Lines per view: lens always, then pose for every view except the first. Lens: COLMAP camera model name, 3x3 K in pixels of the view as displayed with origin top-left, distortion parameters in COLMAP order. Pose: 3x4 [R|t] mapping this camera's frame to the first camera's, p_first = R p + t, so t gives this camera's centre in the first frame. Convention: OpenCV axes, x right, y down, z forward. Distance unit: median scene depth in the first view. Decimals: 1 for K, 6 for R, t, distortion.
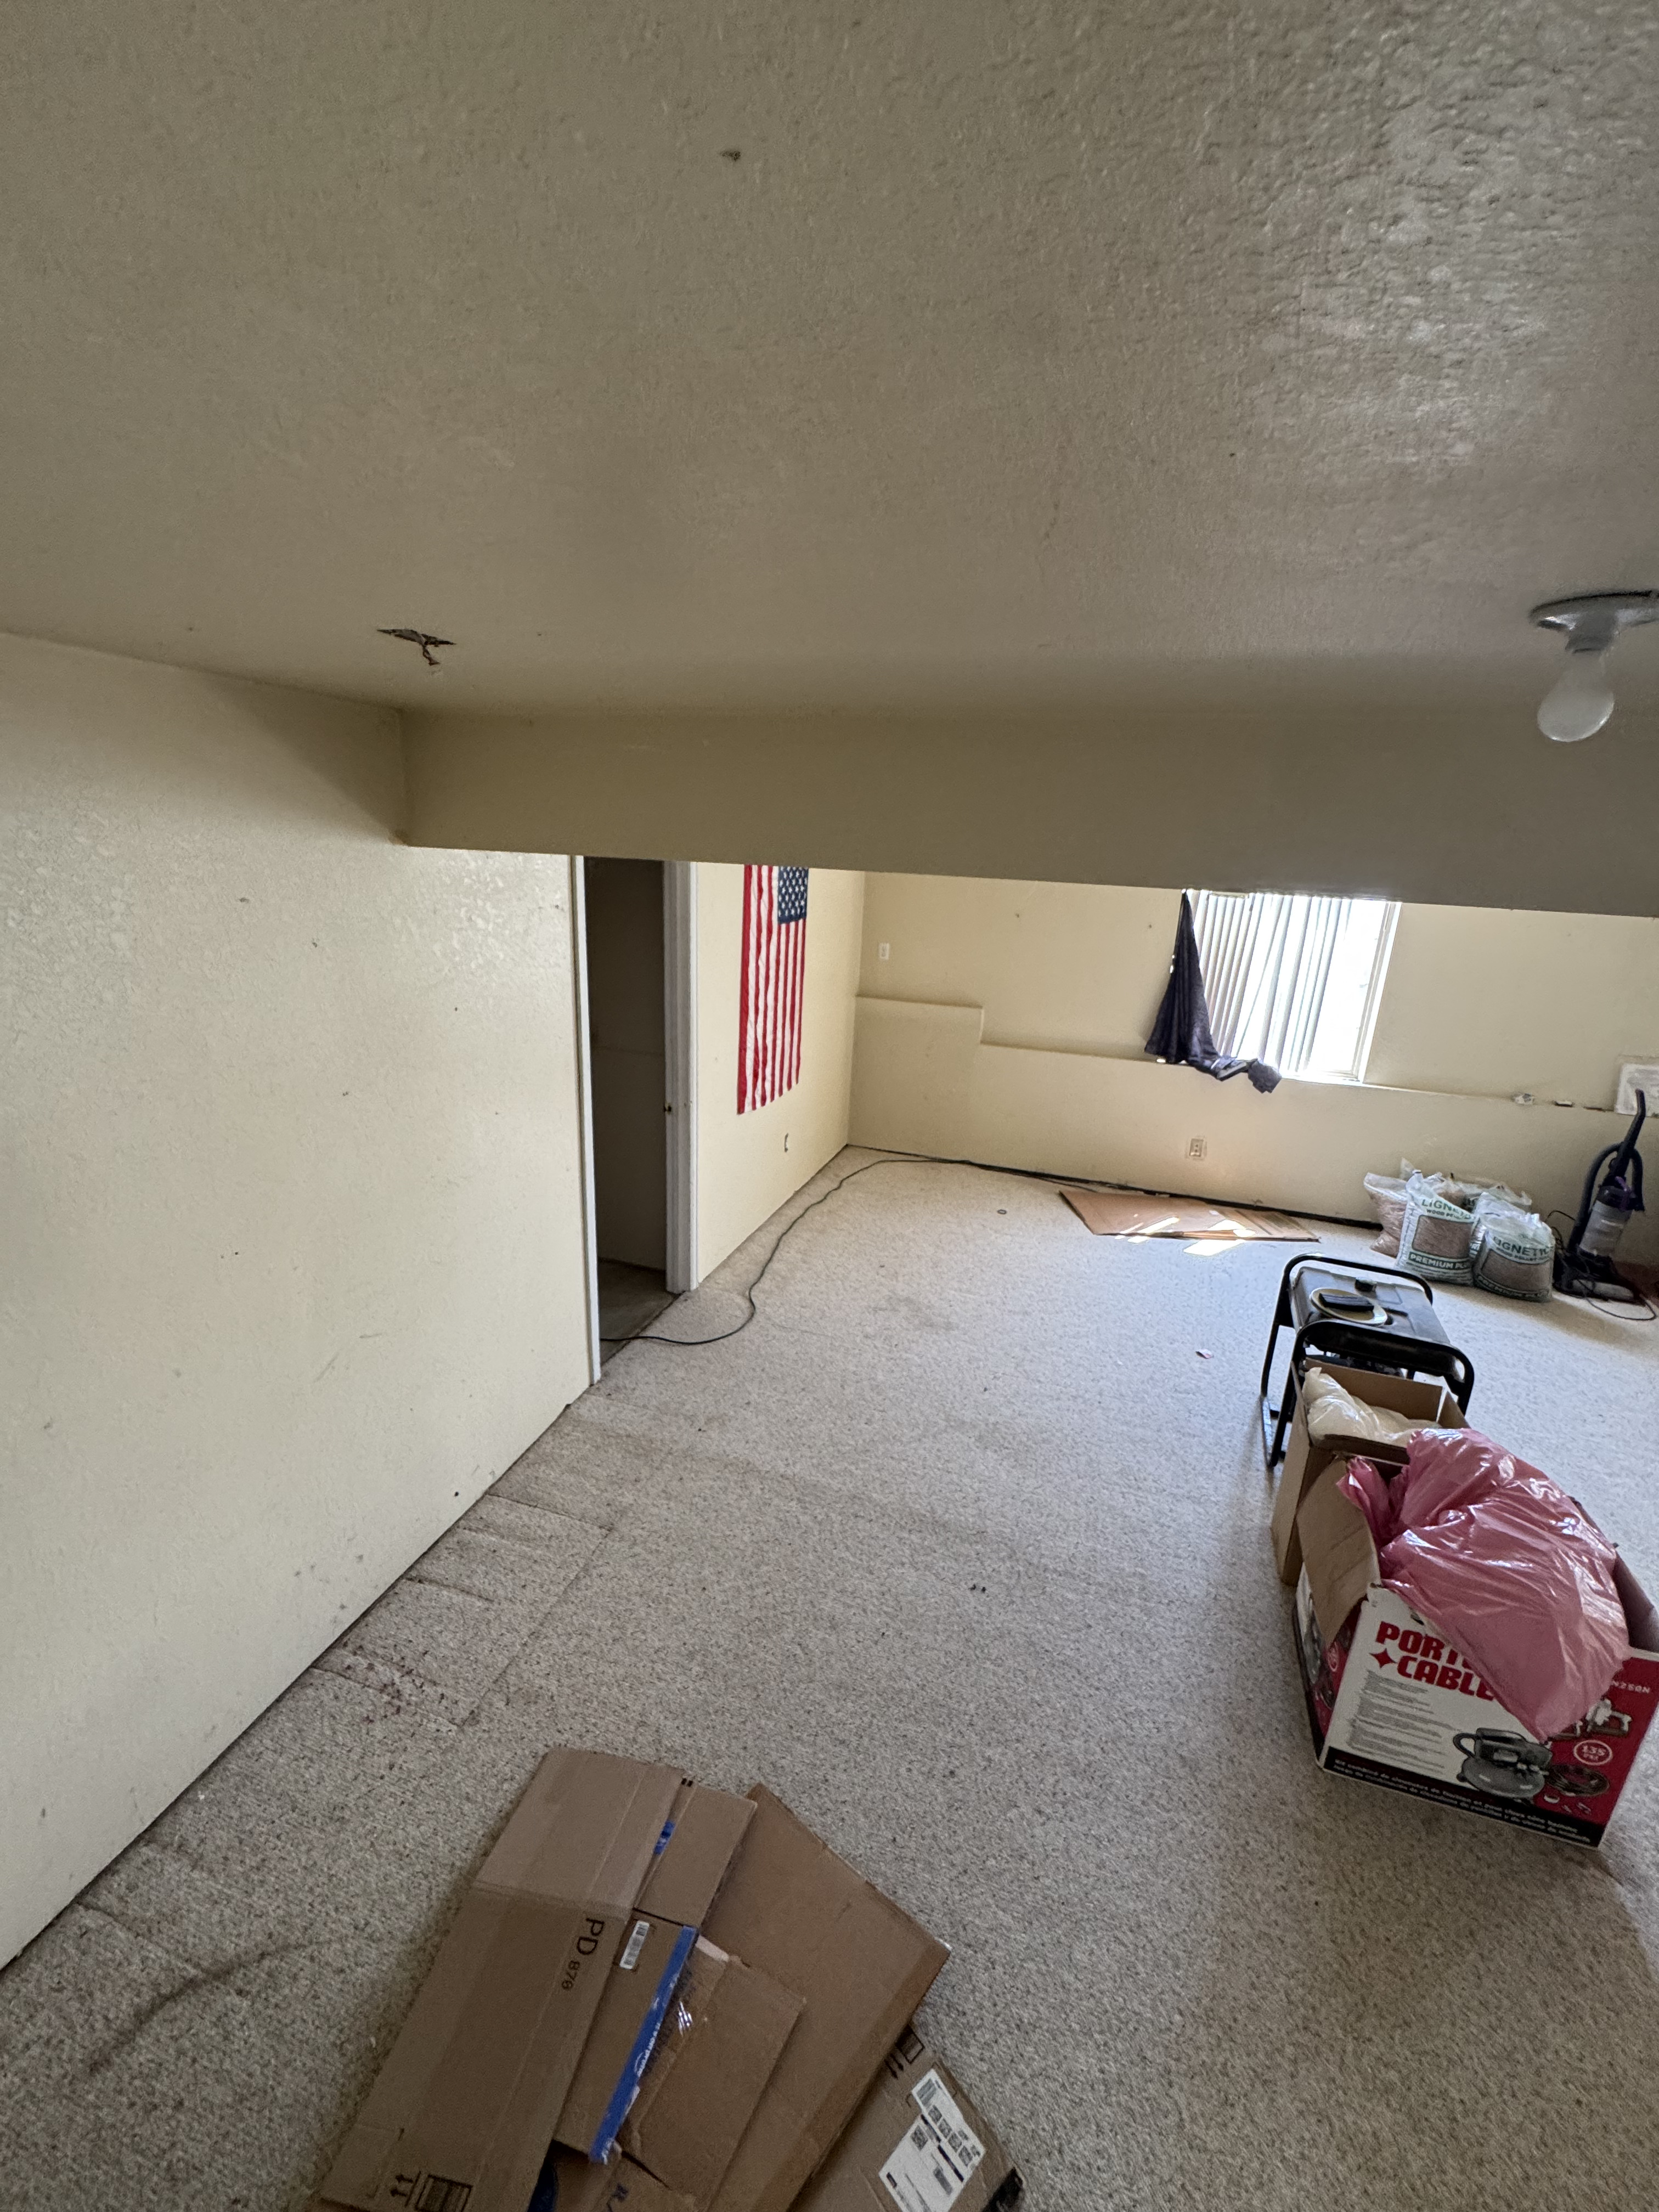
lens RADIAL K [[886.9, 0, 829.8], [0, 886.9, 1107.2], [0, 0, 1]] dist [-0.009762, 0.000487]
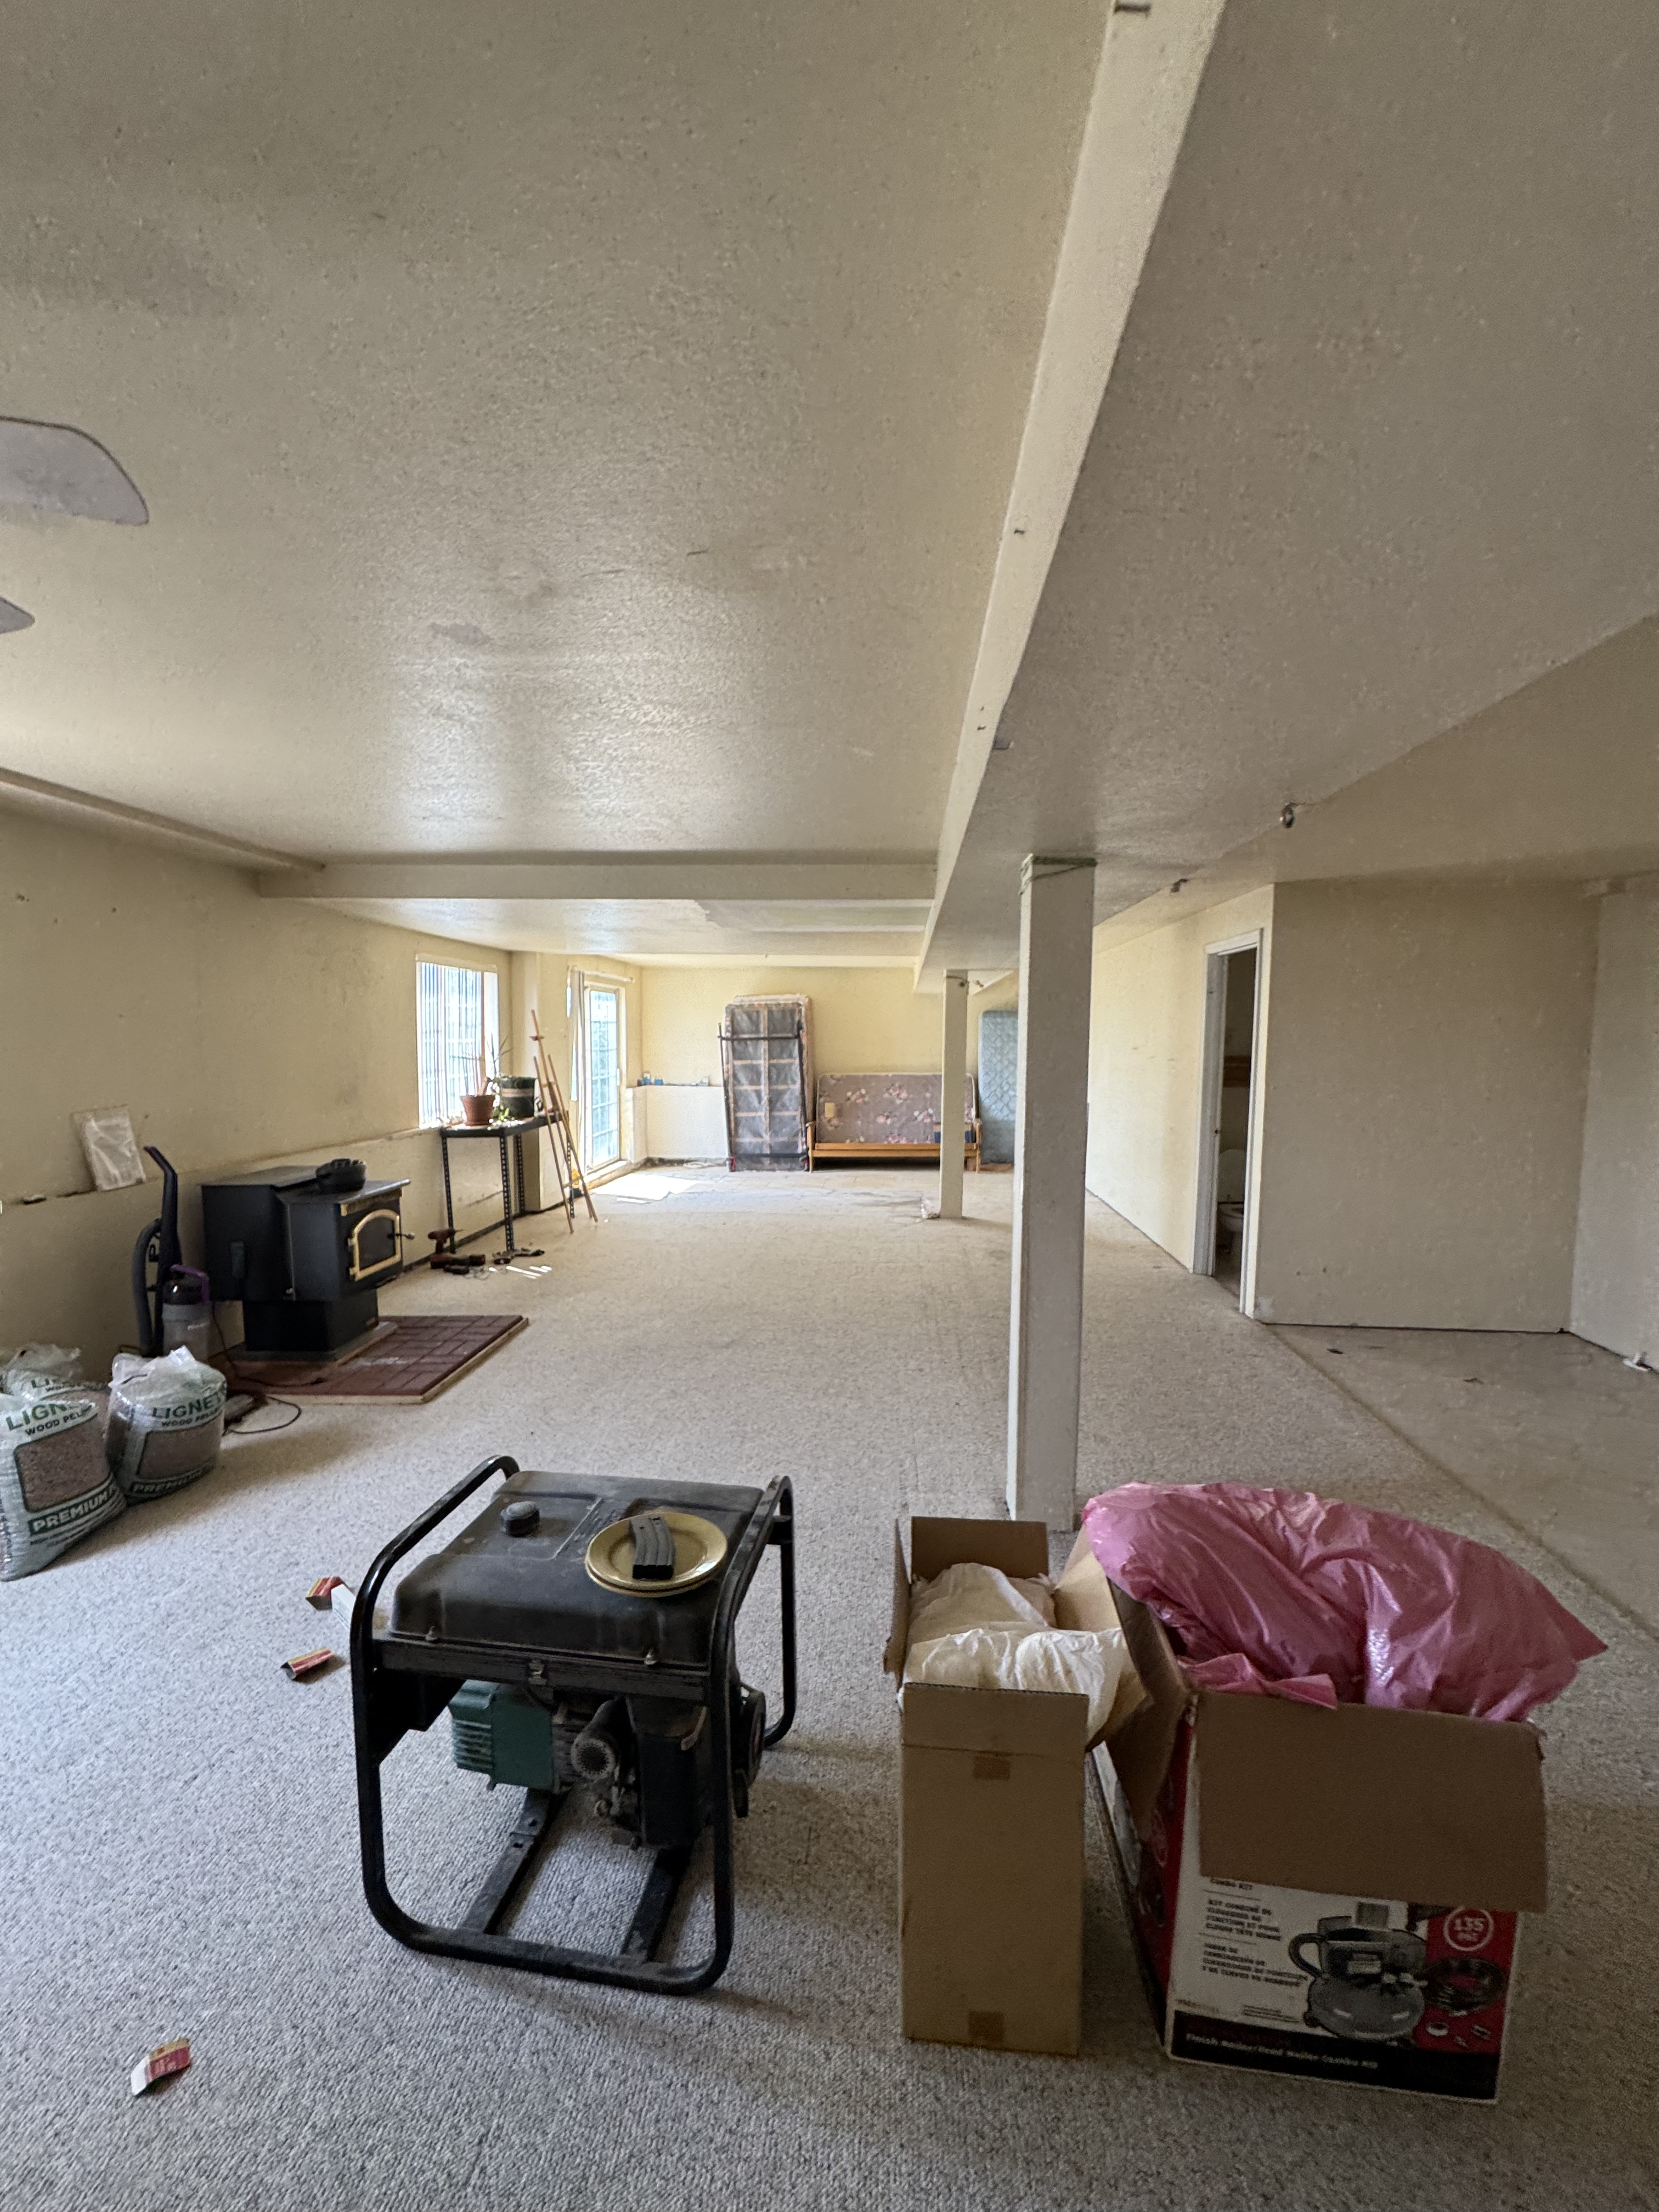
lens RADIAL K [[886.9, 0, 834.0], [0, 886.9, 1104.6], [0, 0, 1]] dist [-0.009762, 0.000487]
pose [[-0.240080, -0.127329, 0.962366, 0.131889], [0.248761, 0.950189, 0.187776, -0.080086], [-0.938339, 0.284480, -0.196446, 0.984280]]
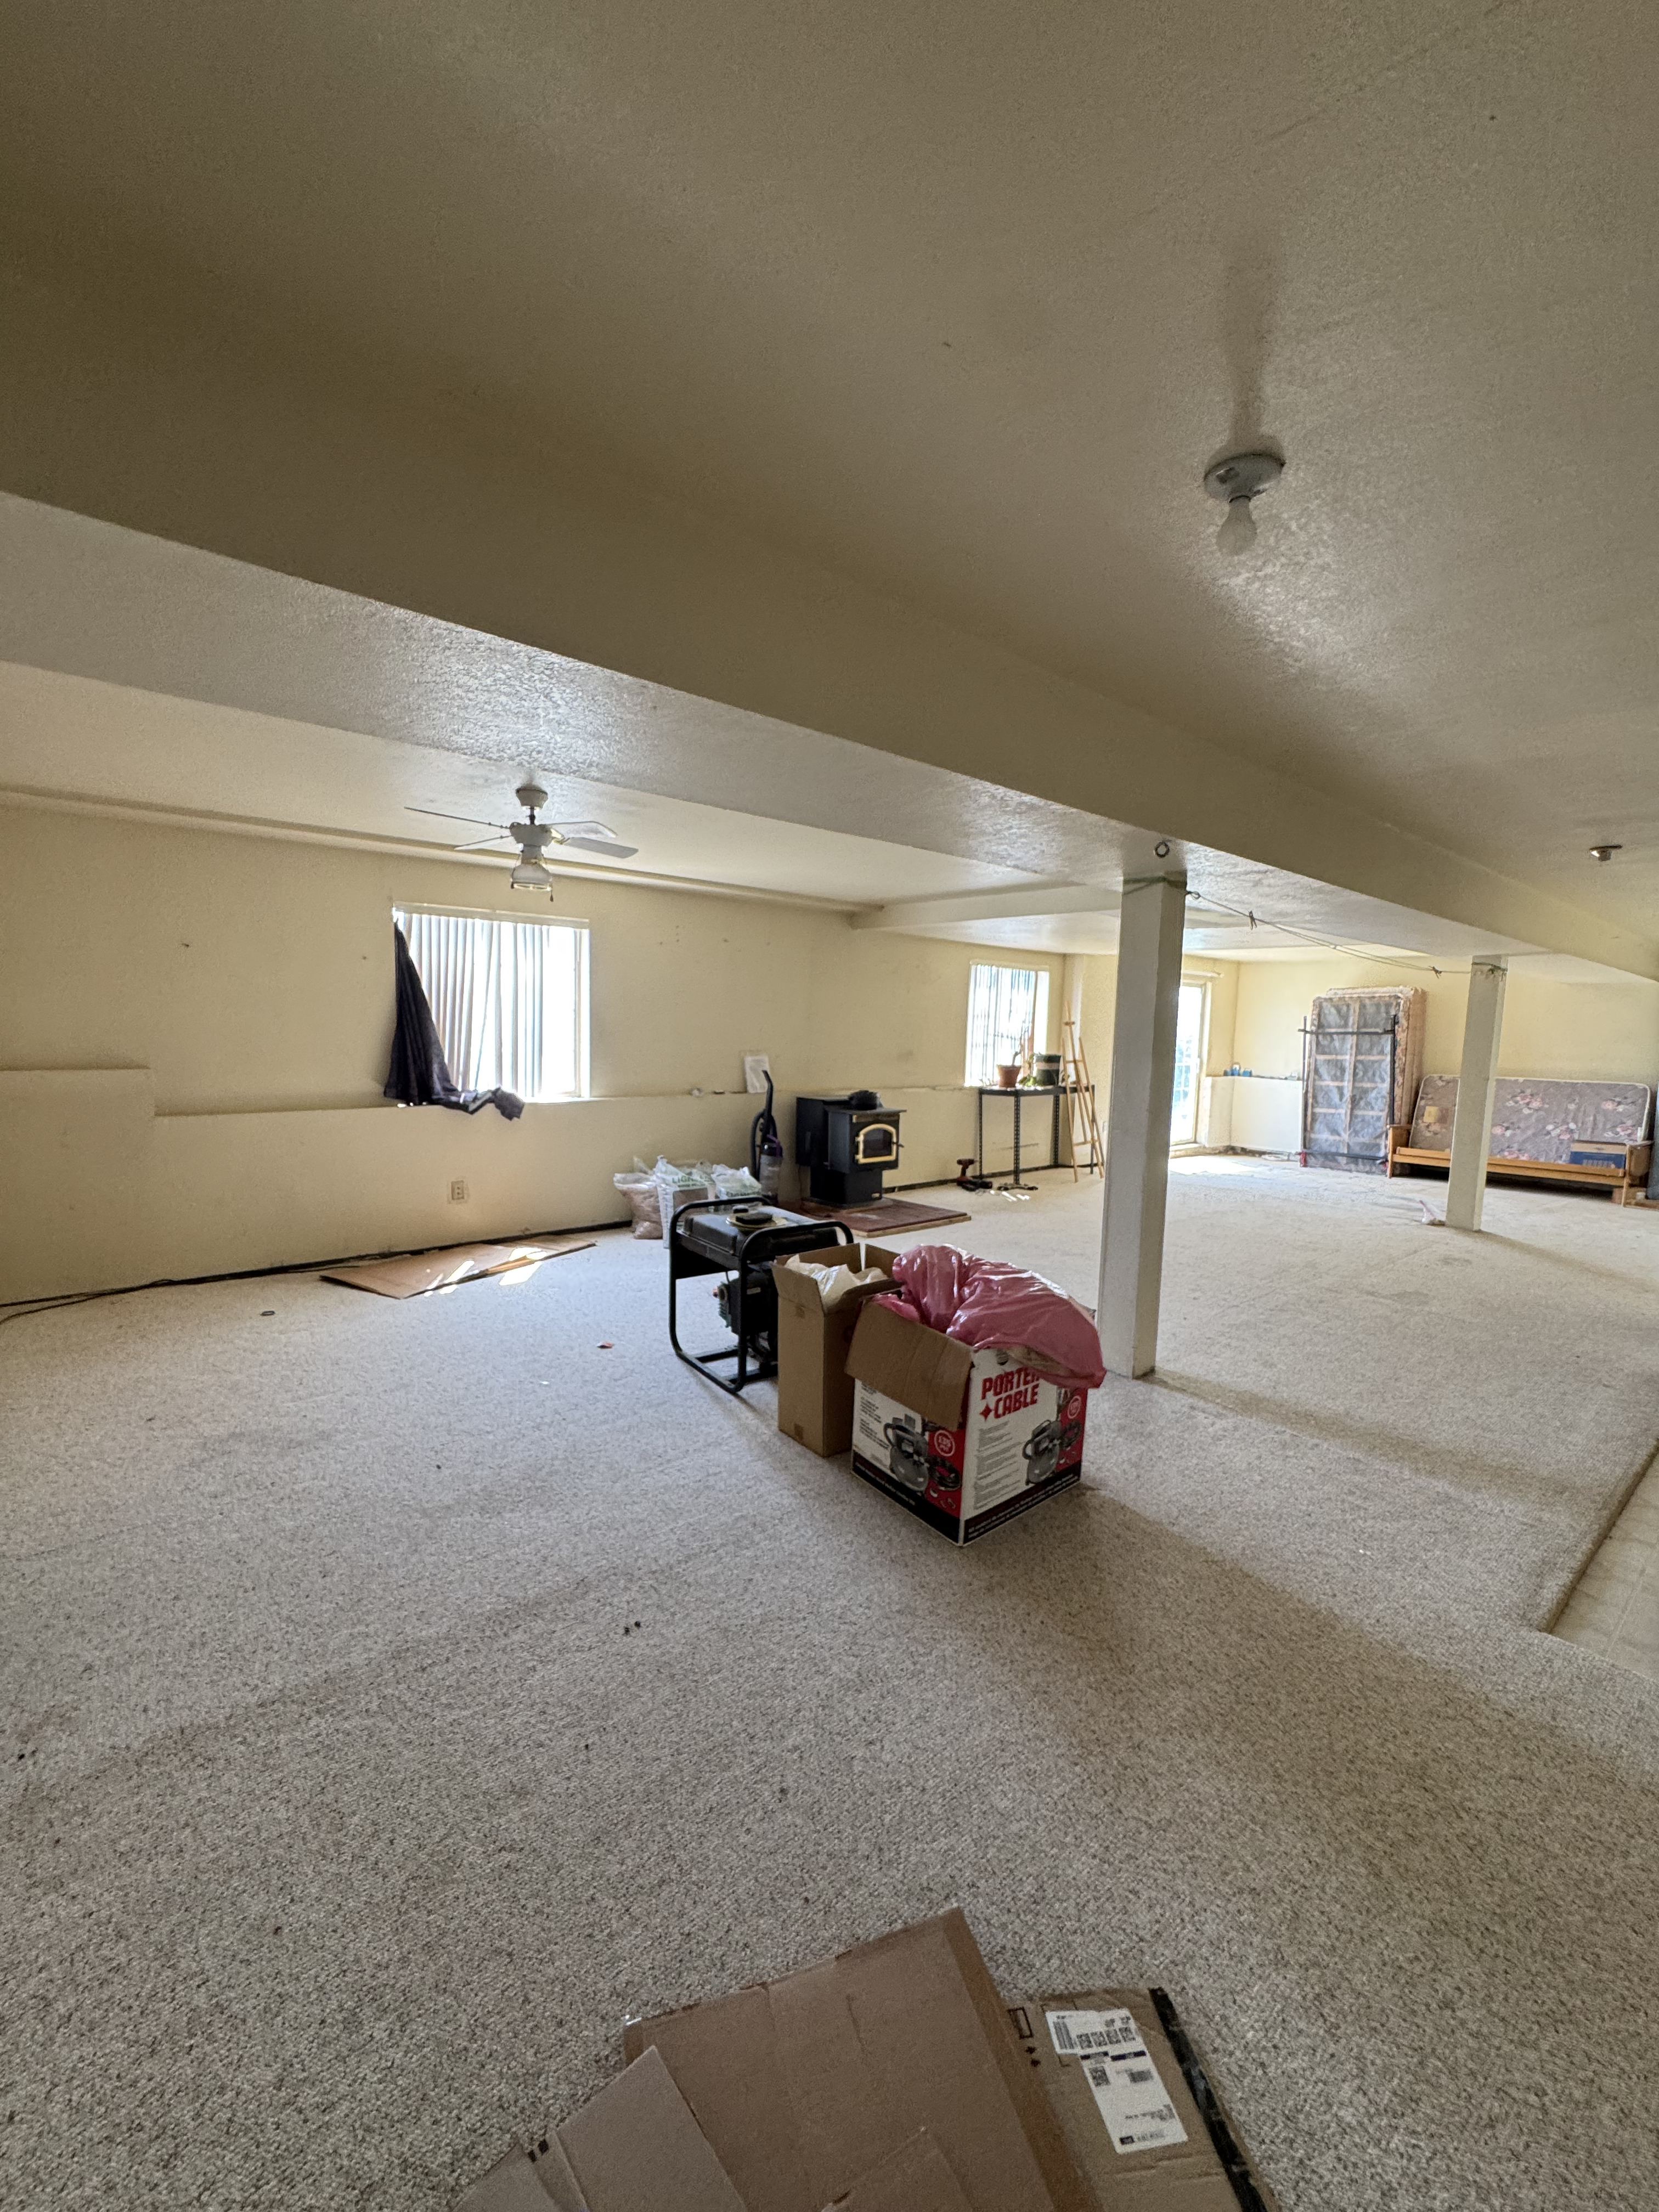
lens RADIAL K [[886.9, 0, 832.2], [0, 886.9, 1108.2], [0, 0, 1]] dist [-0.009762, 0.000487]
pose [[0.528262, -0.117608, 0.840897, -0.313461], [0.232354, 0.972581, -0.009942, 0.125397], [-0.816671, 0.200638, 0.541104, 0.295260]]
